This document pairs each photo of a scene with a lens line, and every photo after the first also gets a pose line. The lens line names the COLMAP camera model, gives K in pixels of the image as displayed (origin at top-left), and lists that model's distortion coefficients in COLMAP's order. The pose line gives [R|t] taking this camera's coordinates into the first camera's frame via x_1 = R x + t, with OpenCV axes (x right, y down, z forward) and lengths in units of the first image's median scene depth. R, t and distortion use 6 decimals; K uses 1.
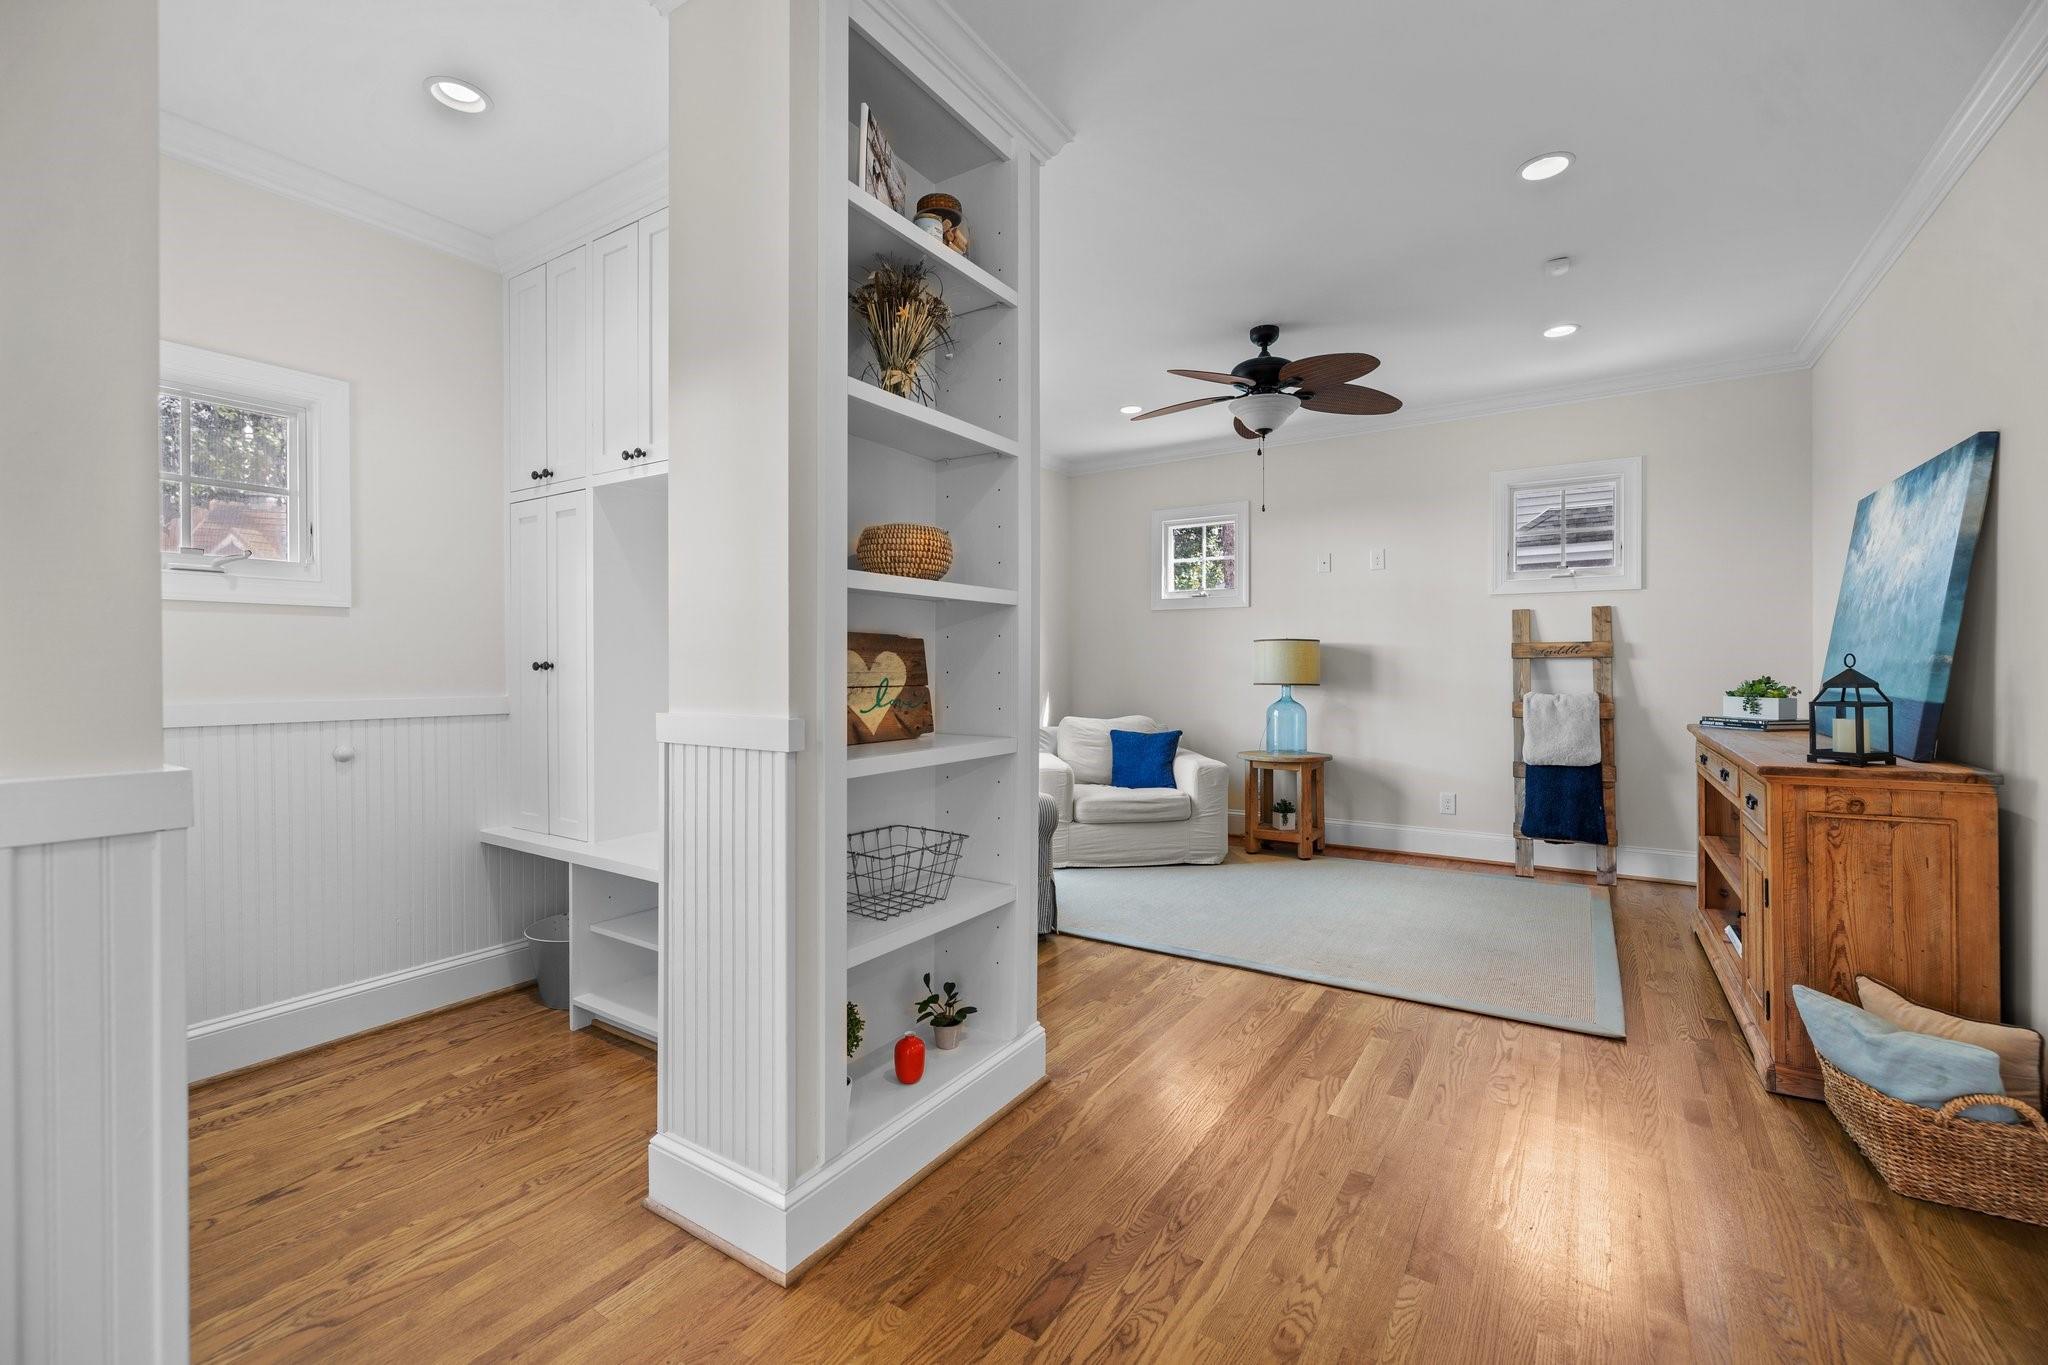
lens RADIAL K [[852.3, 0, 1015.7], [0, 852.3, 669.2], [0, 0, 1]] dist [0.000966, 0.000082]
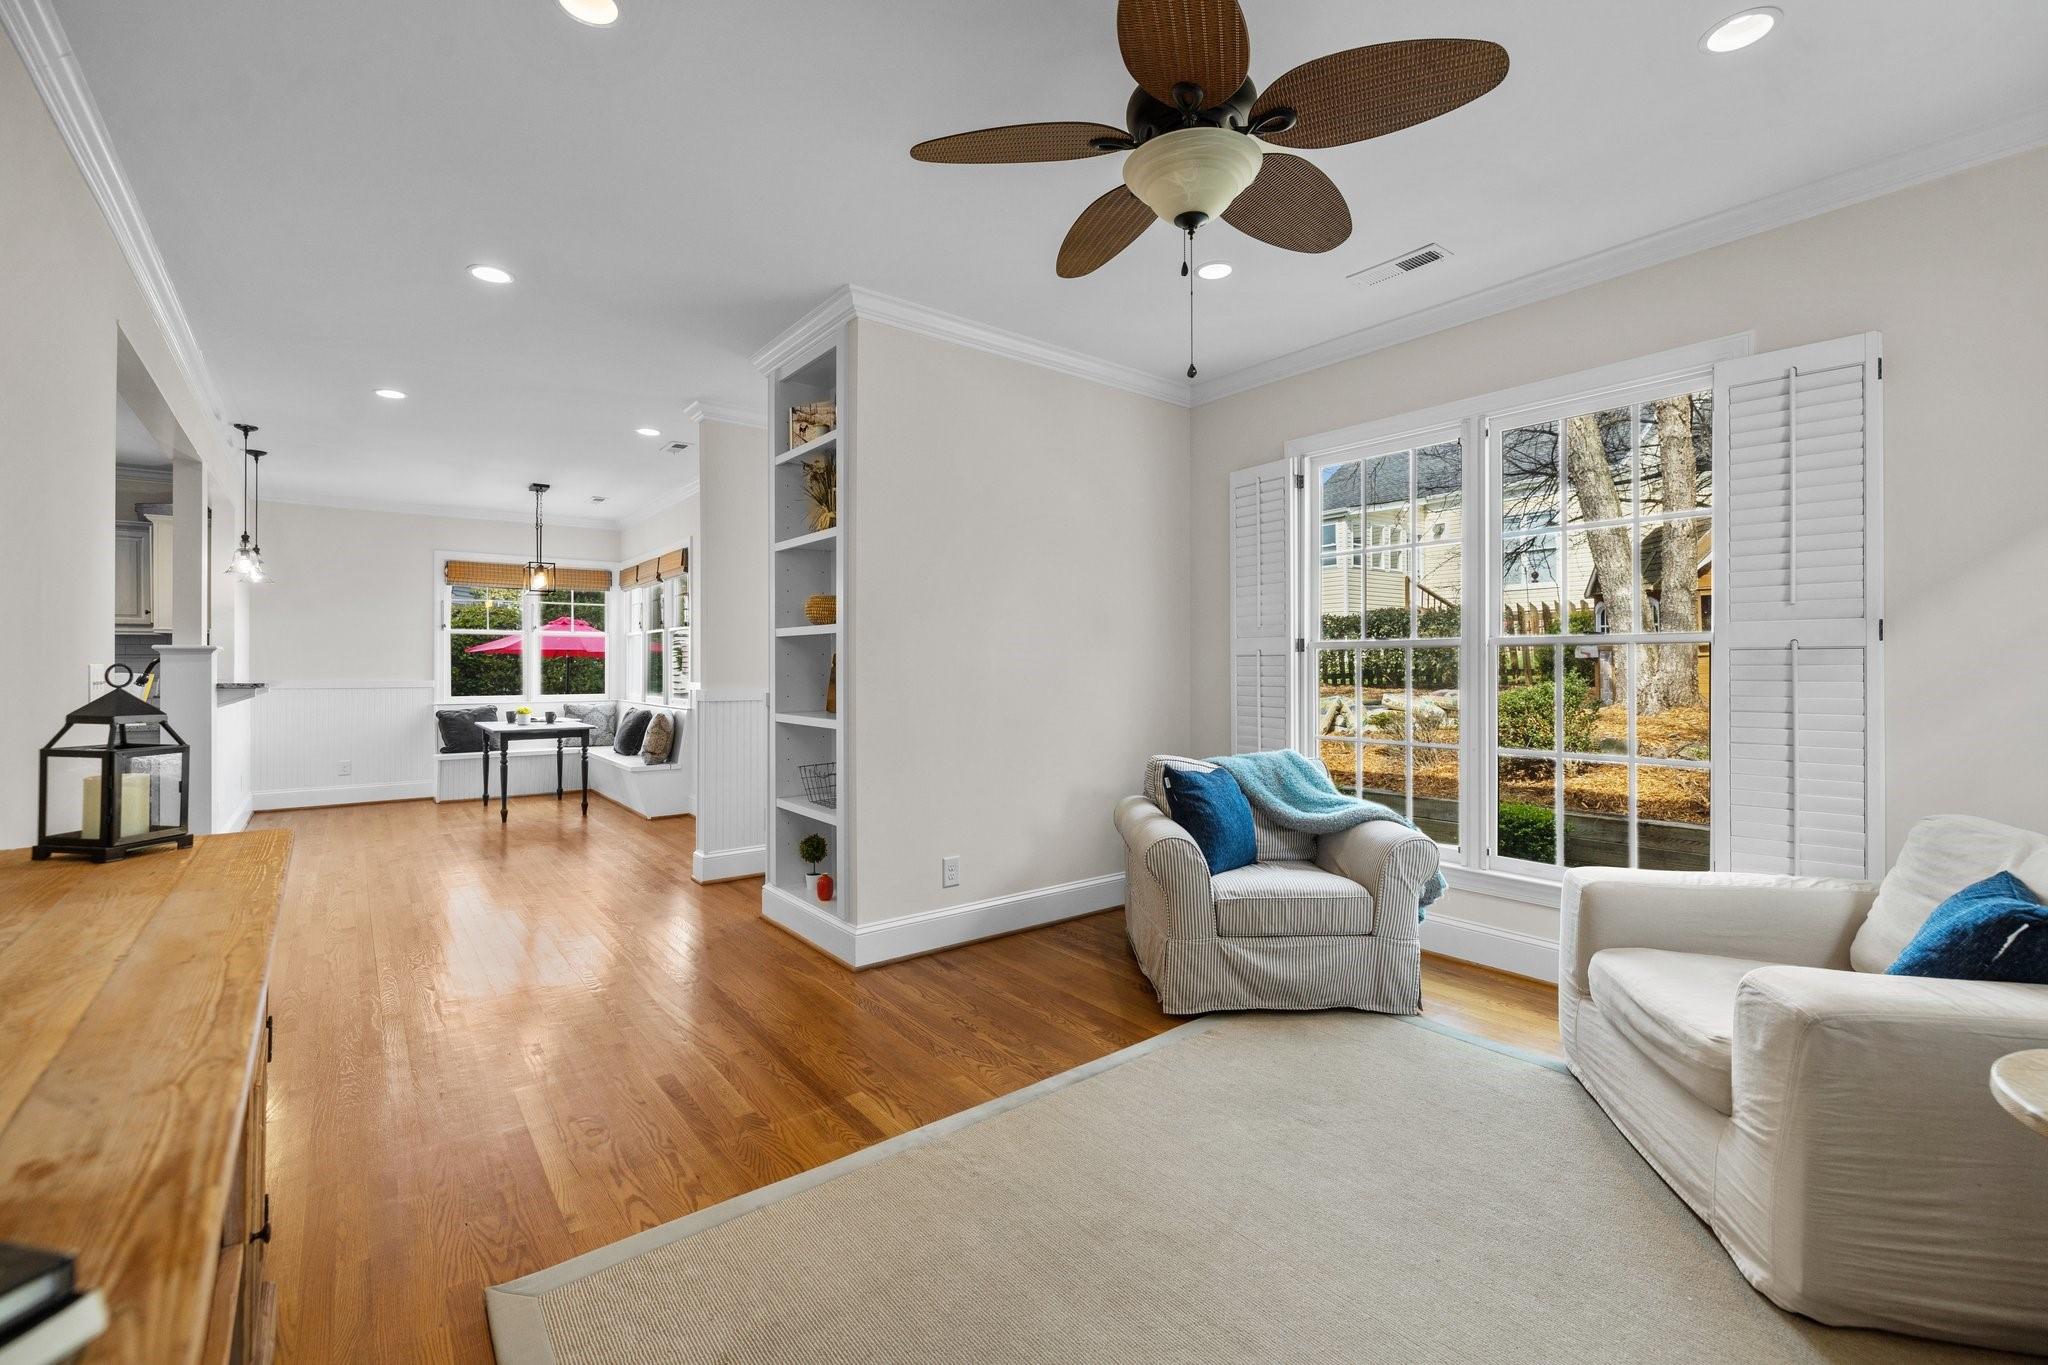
lens RADIAL K [[860.9, 0, 1025.5], [0, 860.9, 670.0], [0, 0, 1]] dist [0.001266, -0.000078]
pose [[-0.307291, 0.002895, -0.951611, 0.686420], [-0.008064, 0.999952, 0.005646, -0.009134], [0.951581, 0.009408, -0.307253, 0.903668]]
